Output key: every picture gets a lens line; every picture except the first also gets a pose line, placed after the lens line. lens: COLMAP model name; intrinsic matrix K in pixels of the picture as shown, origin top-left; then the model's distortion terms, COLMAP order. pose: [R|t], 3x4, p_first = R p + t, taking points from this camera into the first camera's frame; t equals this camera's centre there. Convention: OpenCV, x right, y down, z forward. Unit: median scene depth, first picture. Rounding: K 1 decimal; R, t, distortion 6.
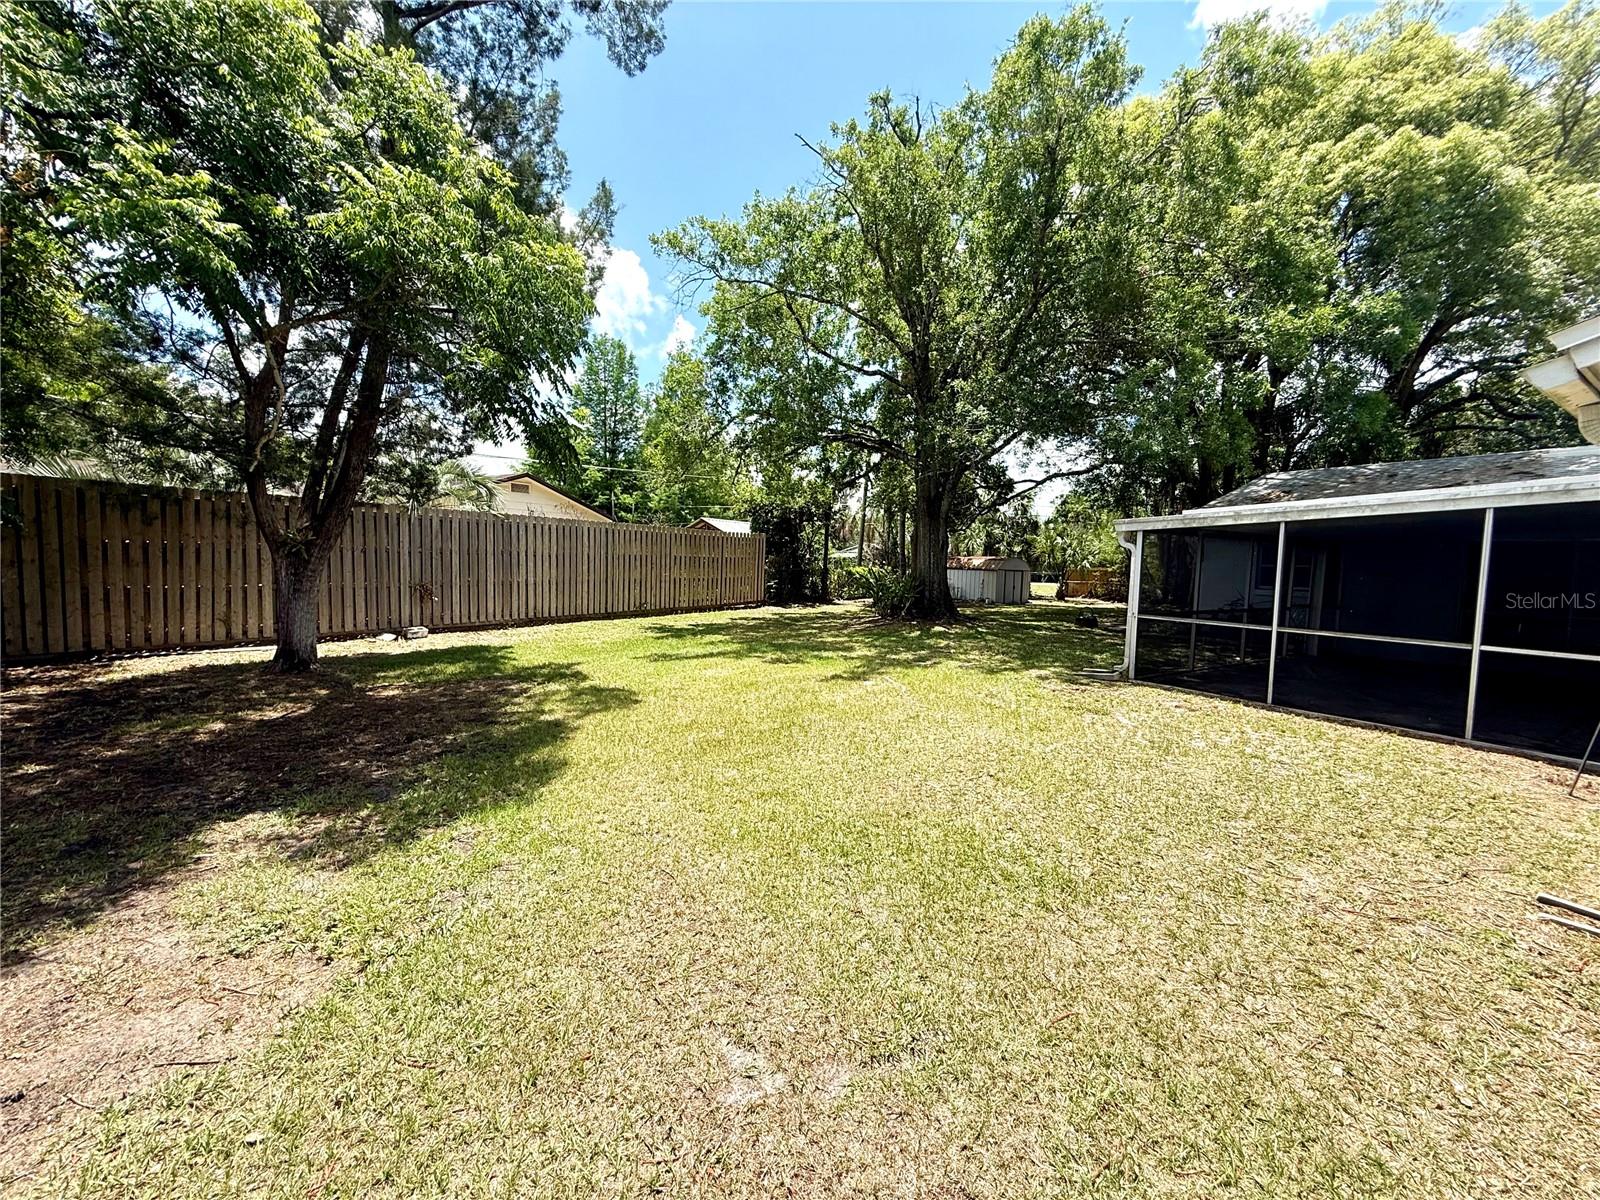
lens RADIAL K [[638.0, 0, 793.6], [0, 638.0, 599.8], [0, 0, 1]] dist [-0.000155, 0.000027]
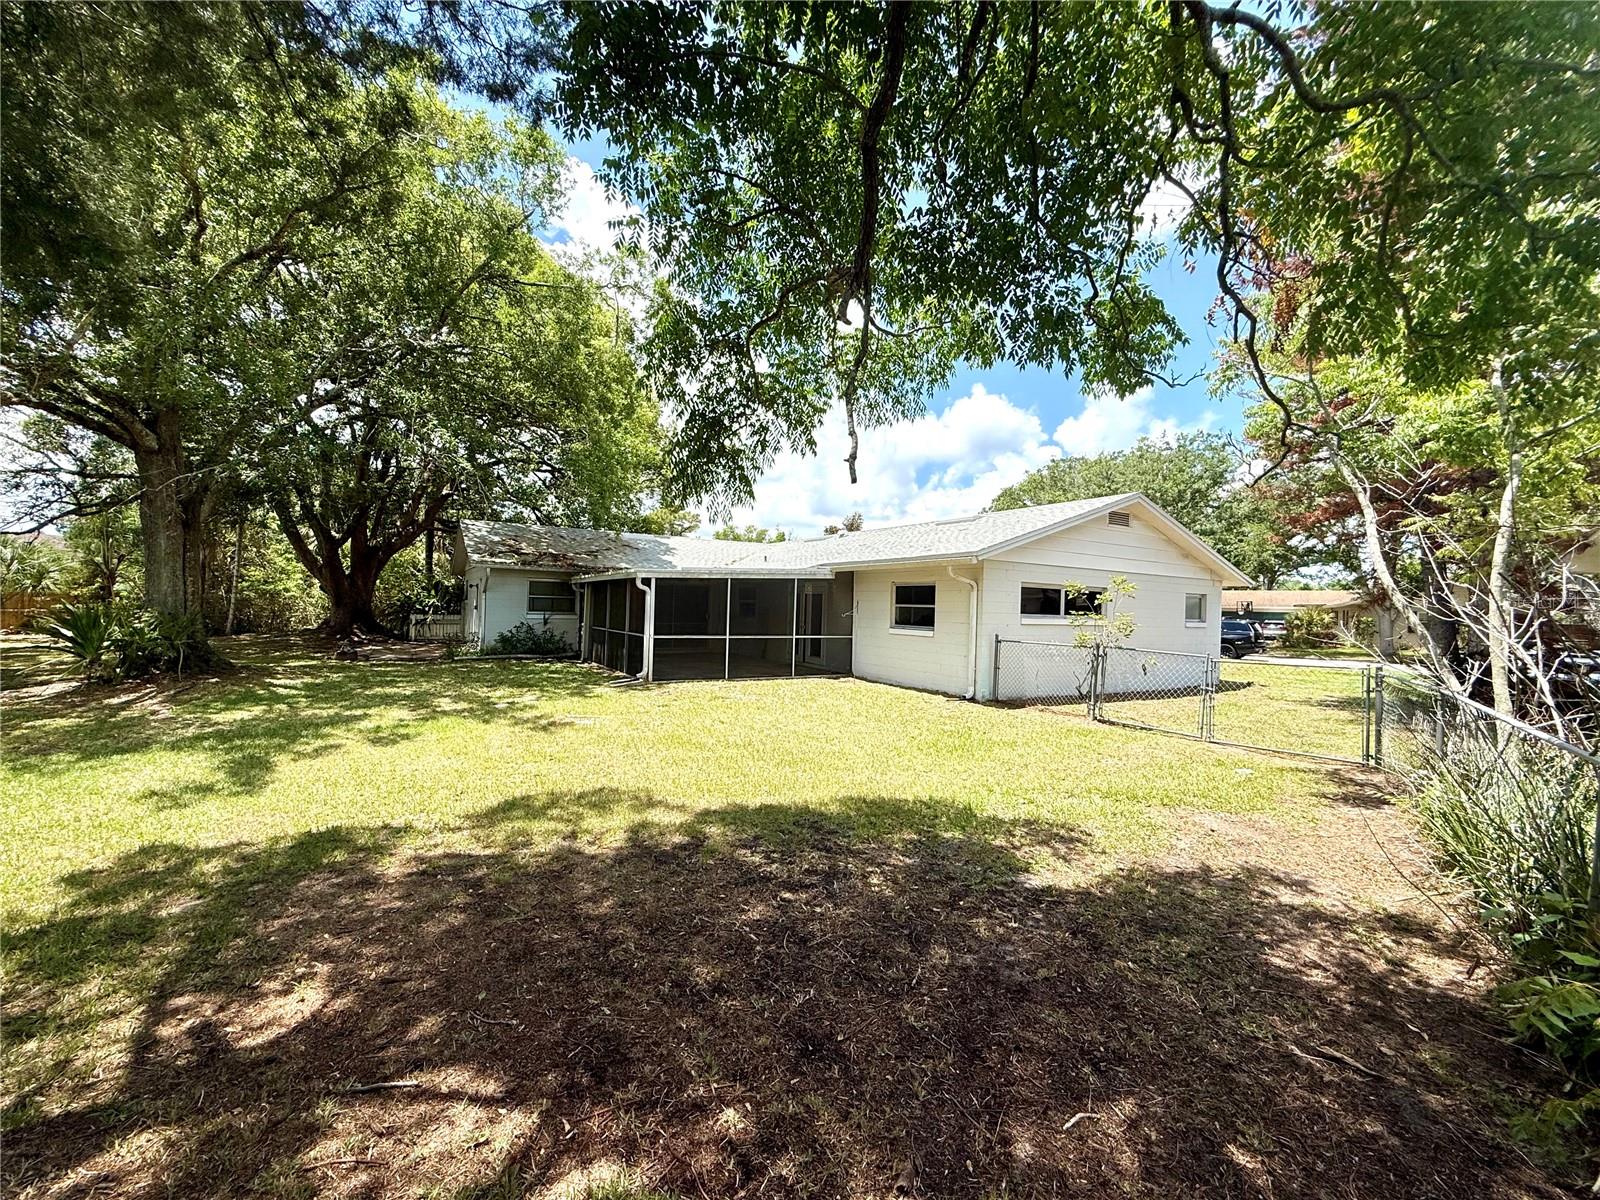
lens RADIAL K [[638.0, 0, 793.6], [0, 638.0, 599.8], [0, 0, 1]] dist [-0.000155, 0.000027]
pose [[0.014278, -0.020690, 0.999684, -1.067777], [0.040651, 0.998971, 0.020095, -0.088151], [-0.999071, 0.040352, 0.015105, 0.778749]]
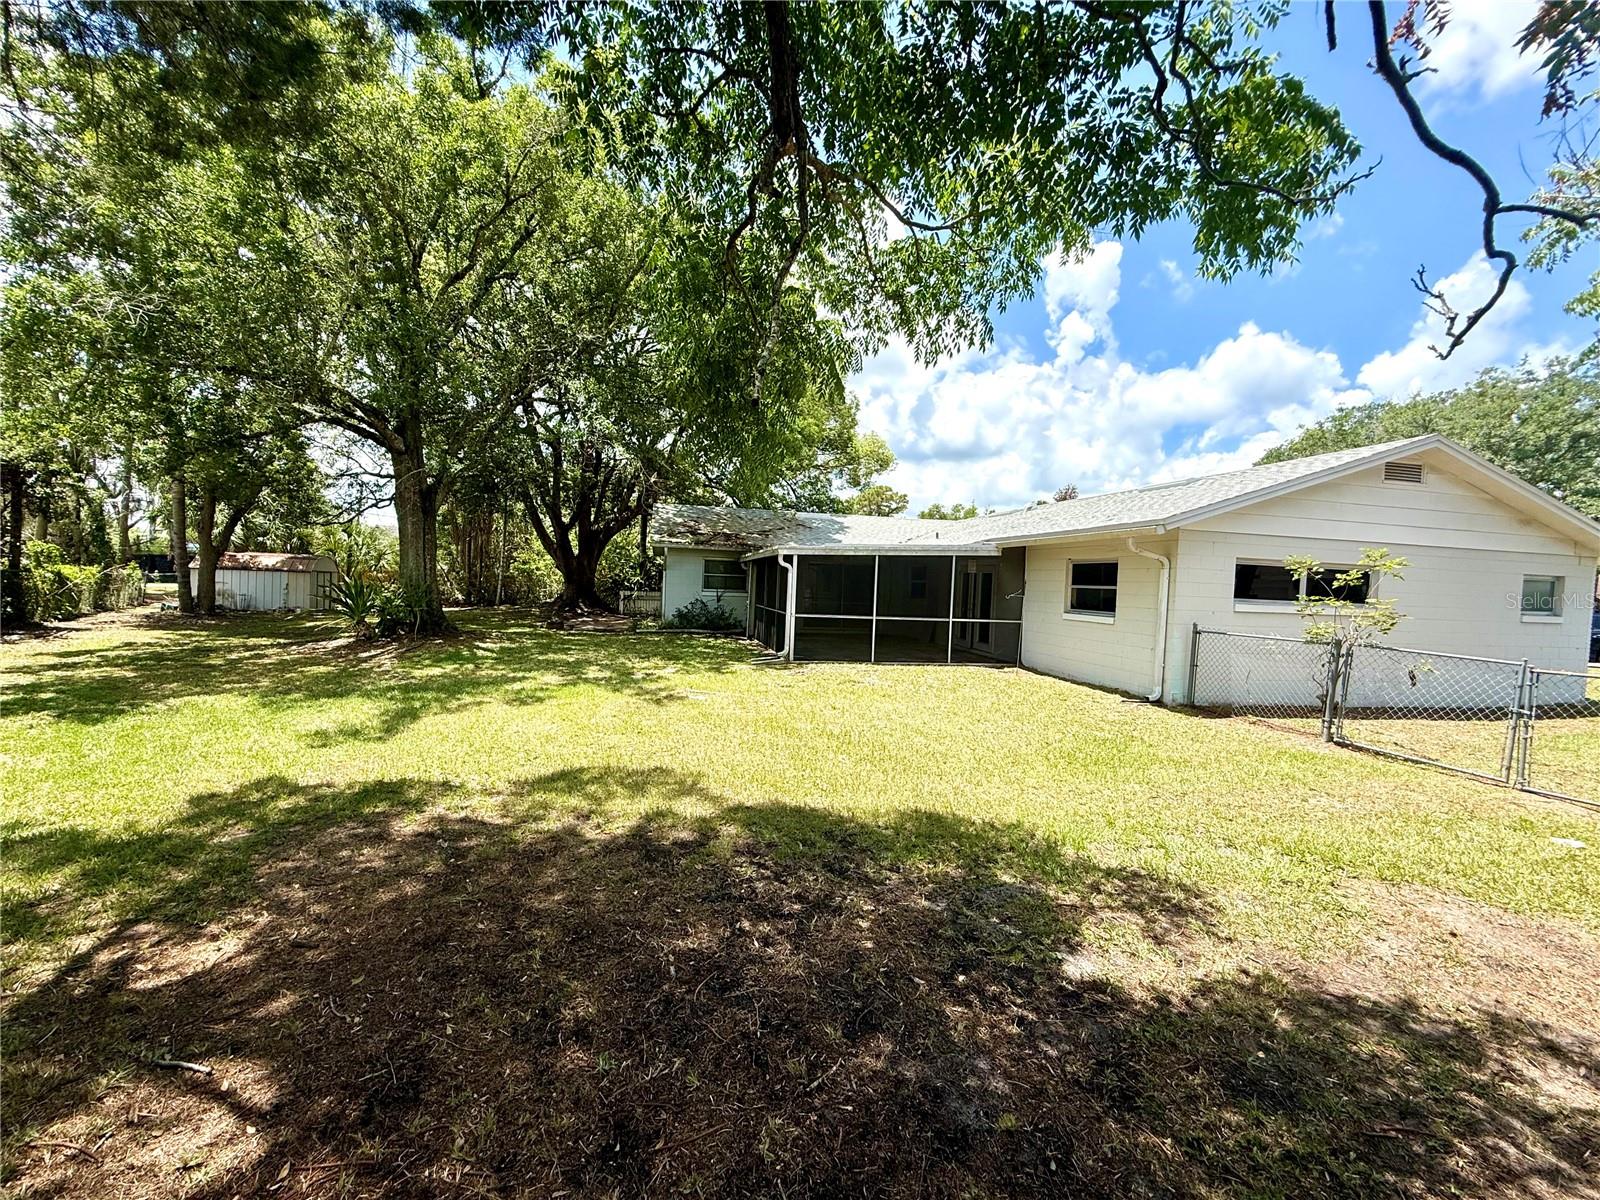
lens RADIAL K [[636.6, 0, 794.0], [0, 636.6, 598.6], [0, 0, 1]] dist [-0.001898, 0.001095]
pose [[0.342091, -0.043875, 0.938642, -0.930452], [0.035873, 0.998791, 0.033613, -0.069379], [-0.938982, 0.022173, 0.343251, 0.612181]]
